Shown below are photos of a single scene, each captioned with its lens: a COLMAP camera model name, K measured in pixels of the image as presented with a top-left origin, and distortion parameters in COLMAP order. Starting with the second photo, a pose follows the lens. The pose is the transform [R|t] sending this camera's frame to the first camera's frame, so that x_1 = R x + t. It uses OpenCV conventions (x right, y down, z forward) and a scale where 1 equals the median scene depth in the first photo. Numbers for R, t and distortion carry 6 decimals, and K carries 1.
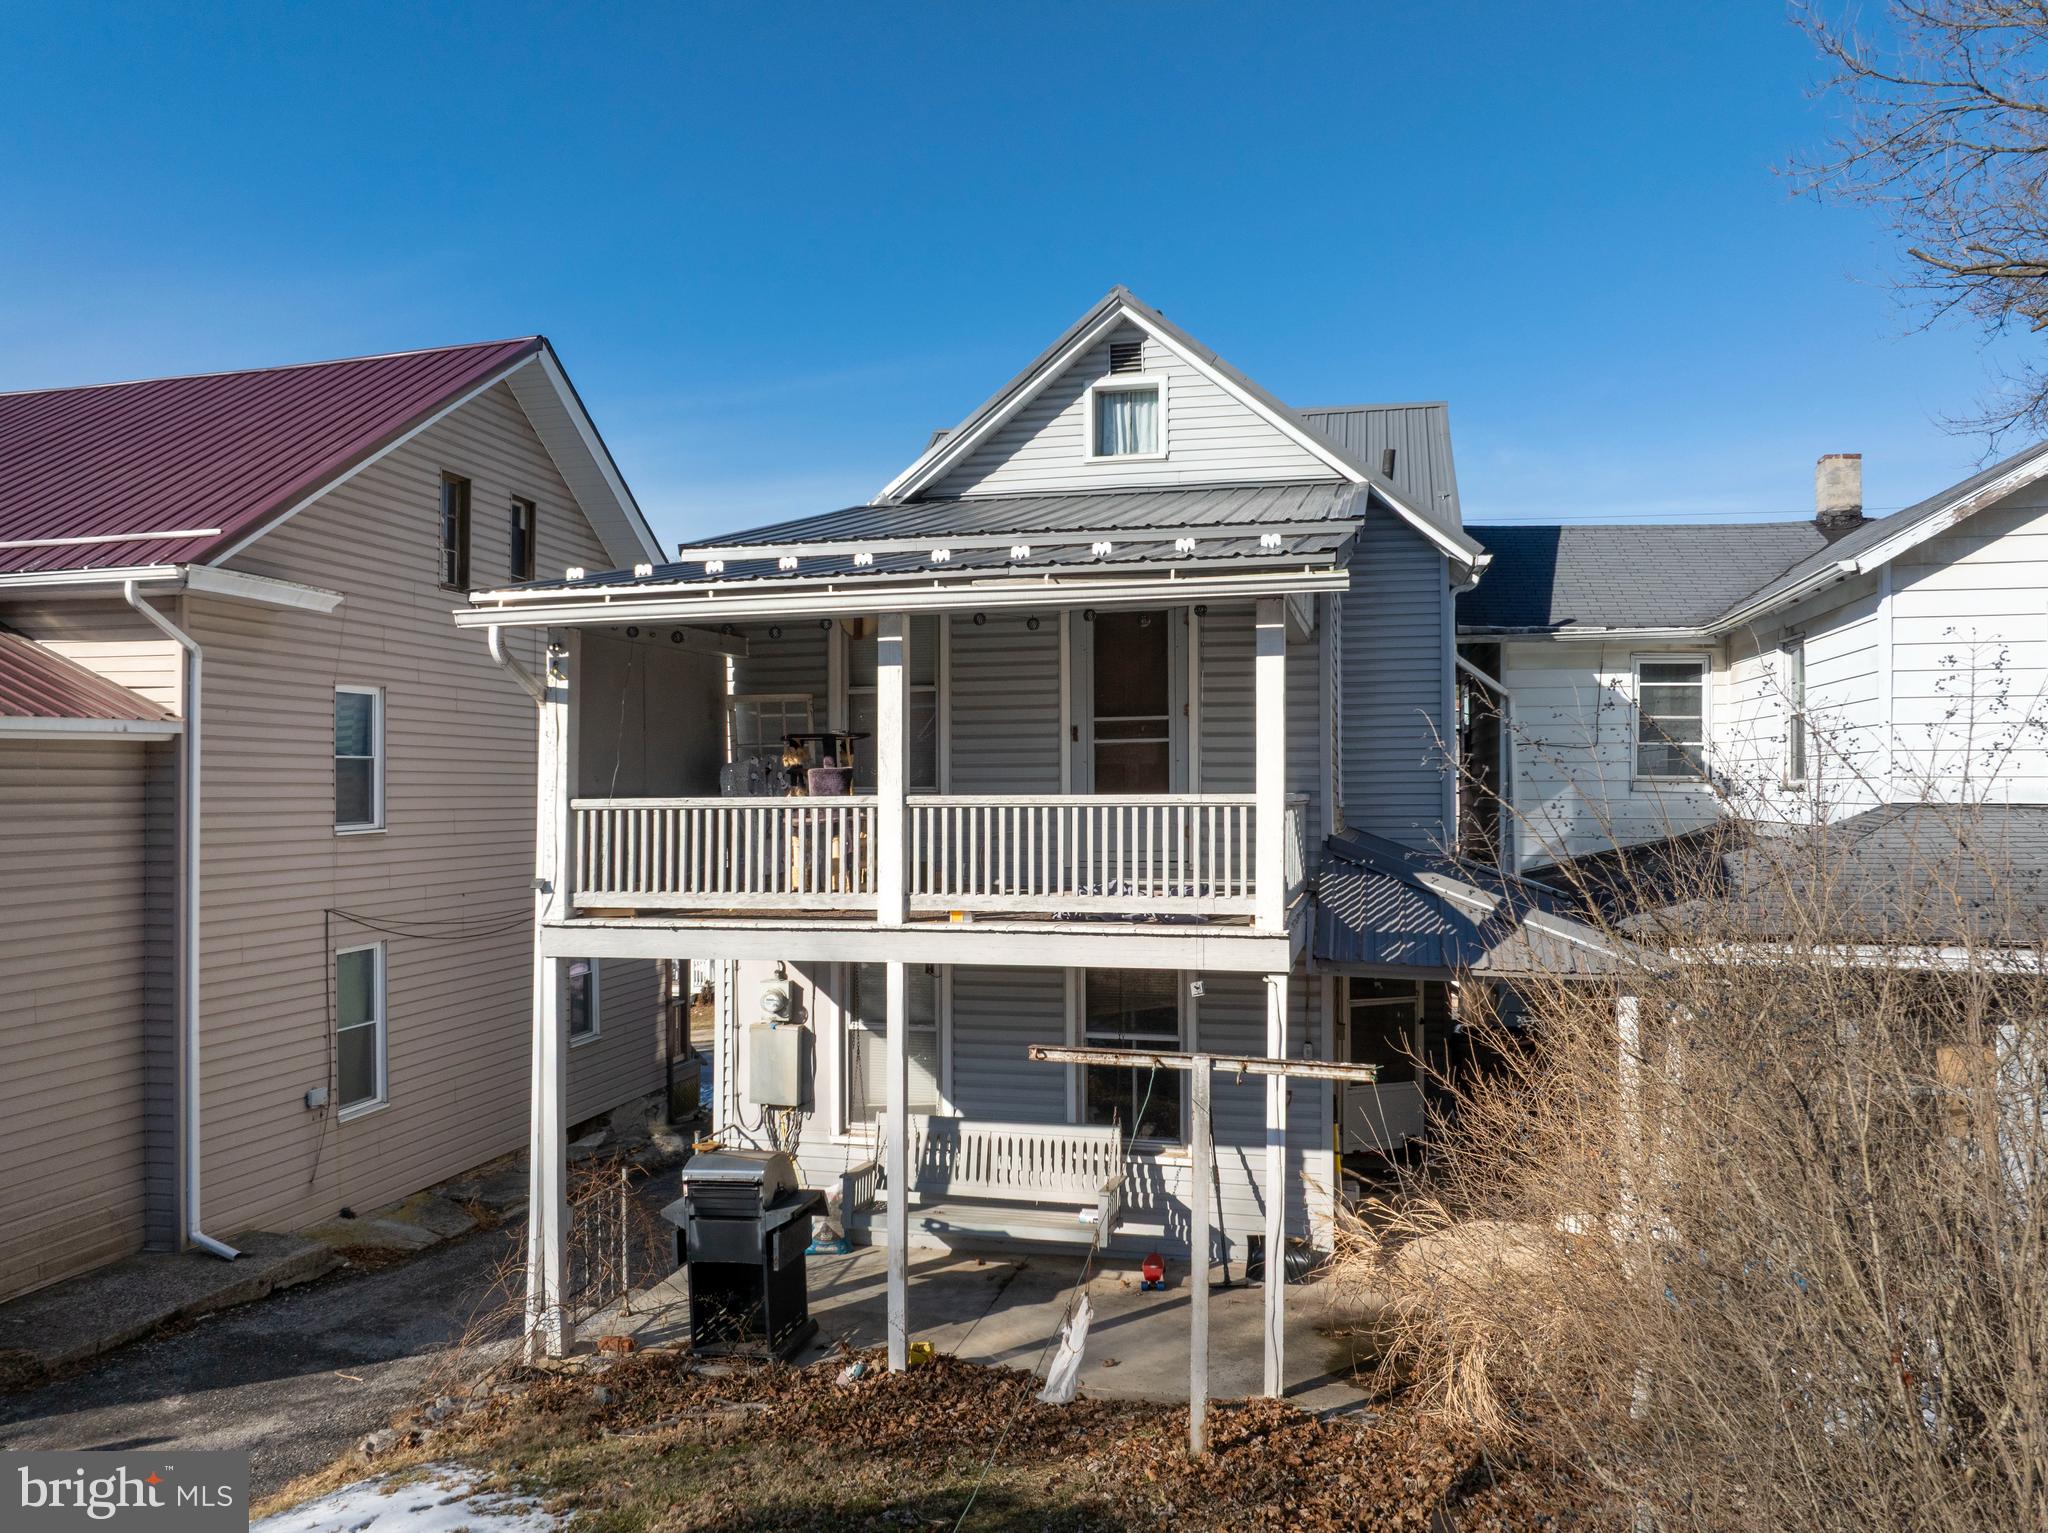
lens RADIAL K [[1438.0, 0, 1033.8], [0, 1438.0, 769.0], [0, 0, 1]] dist [-0.036917, 0.003204]
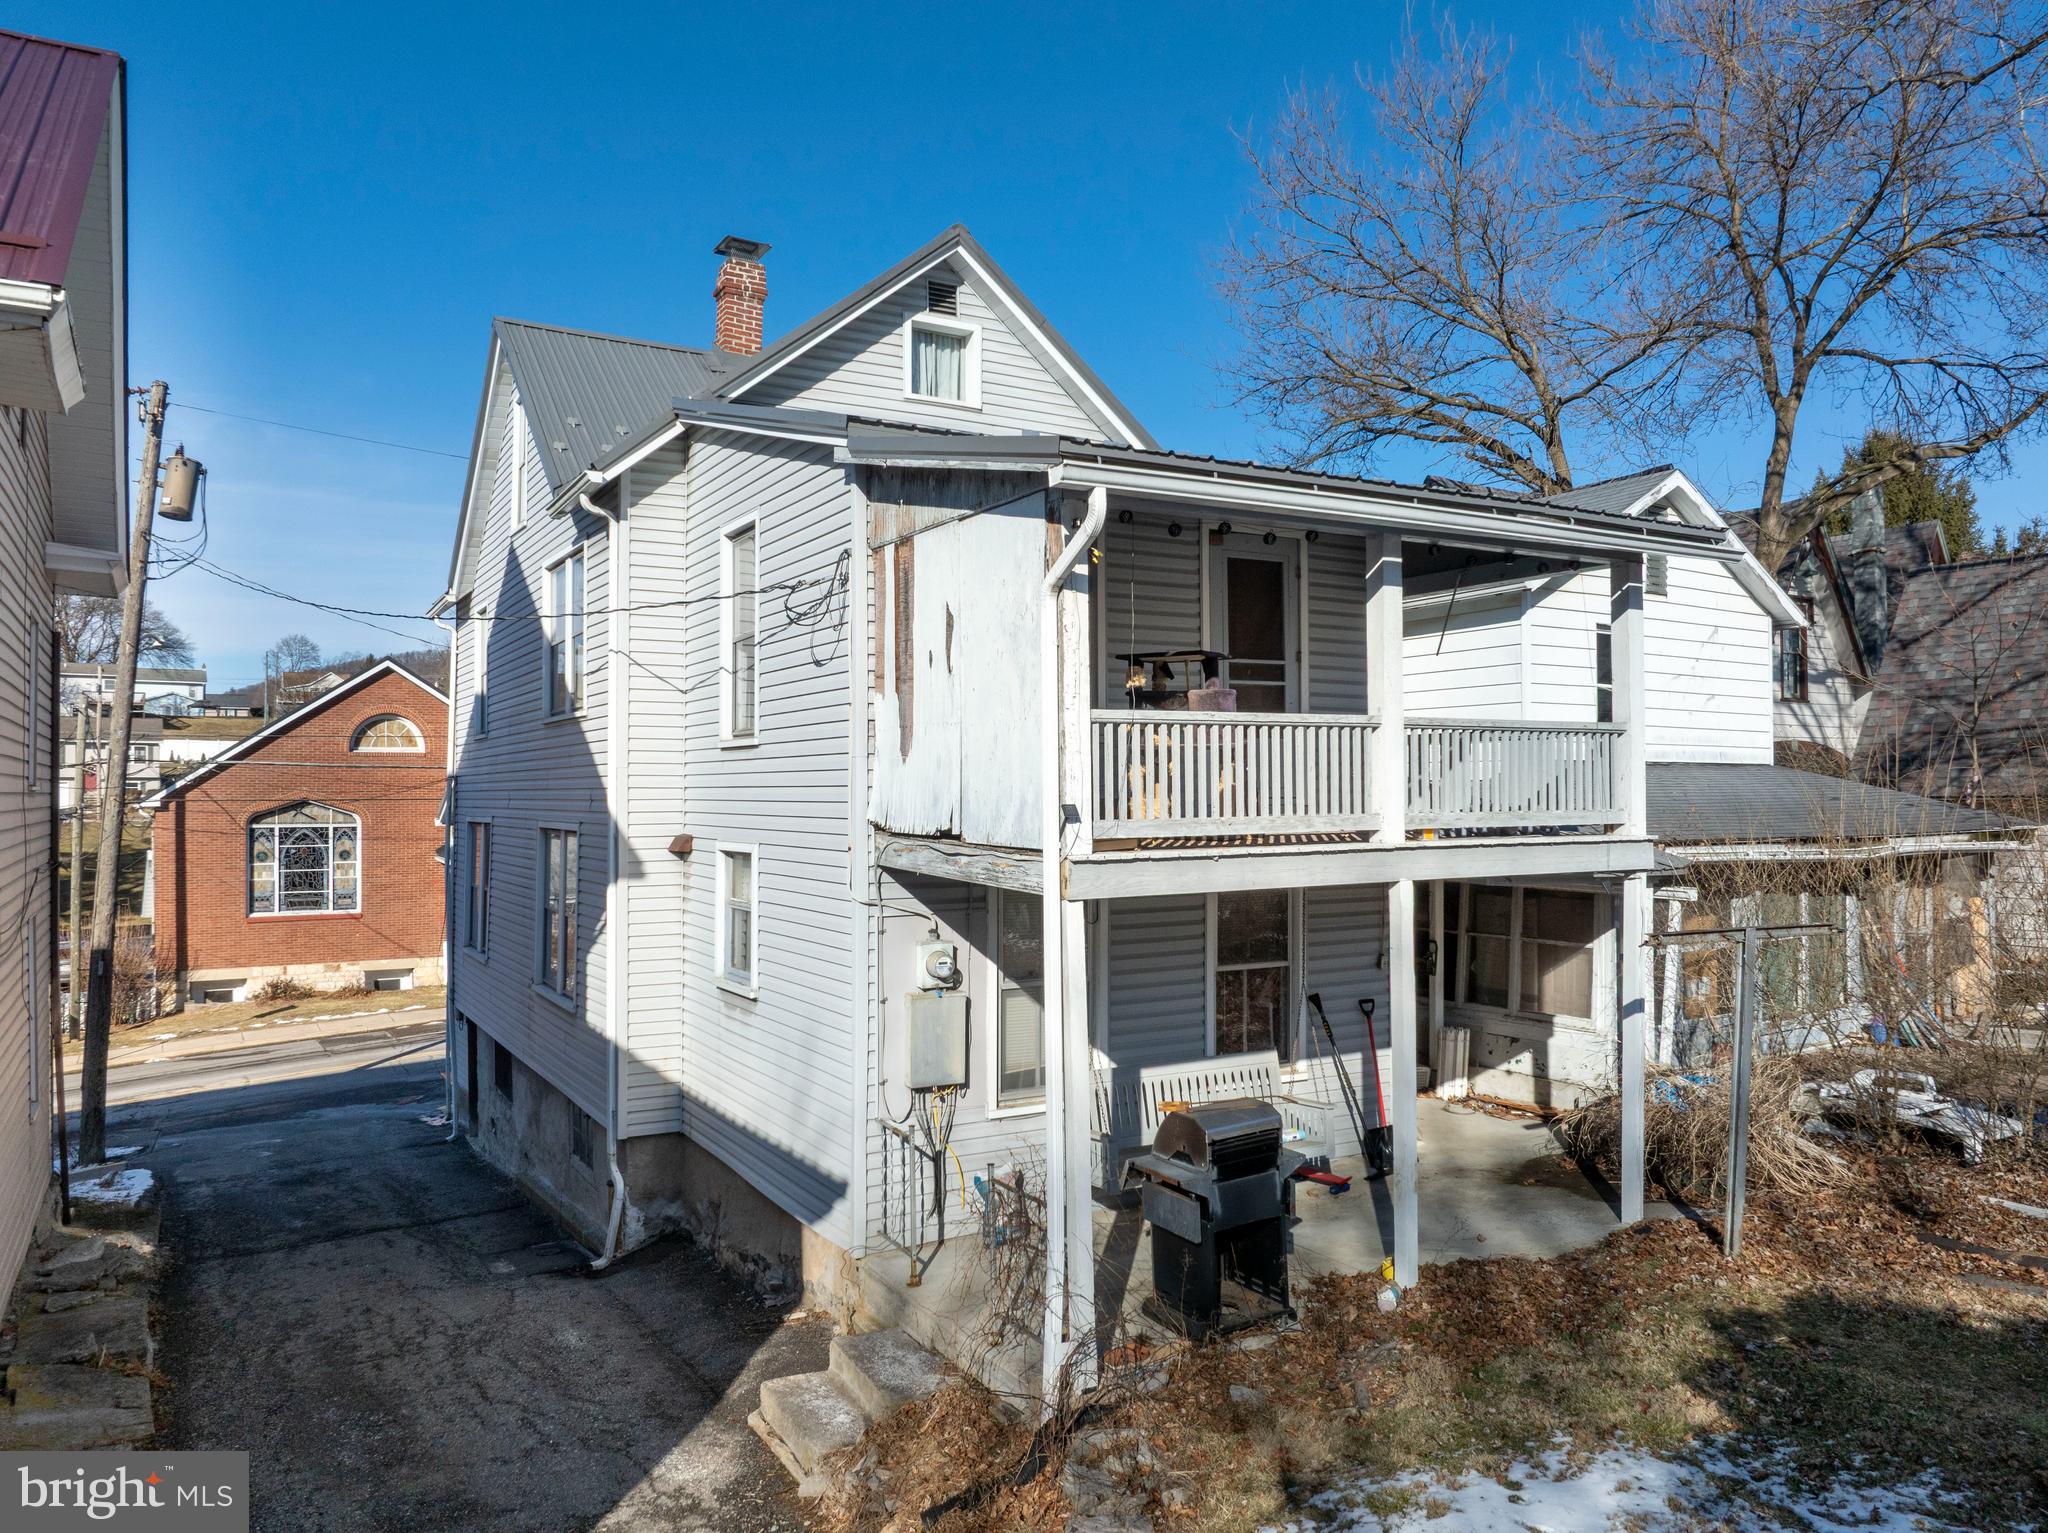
lens RADIAL K [[1438.0, 0, 1033.8], [0, 1438.0, 769.0], [0, 0, 1]] dist [-0.036917, 0.003204]
pose [[0.729941, 0.012499, 0.683396, -0.823524], [-0.011587, 0.999915, -0.005913, 0.055158], [-0.683412, -0.003603, 0.730024, 0.374548]]
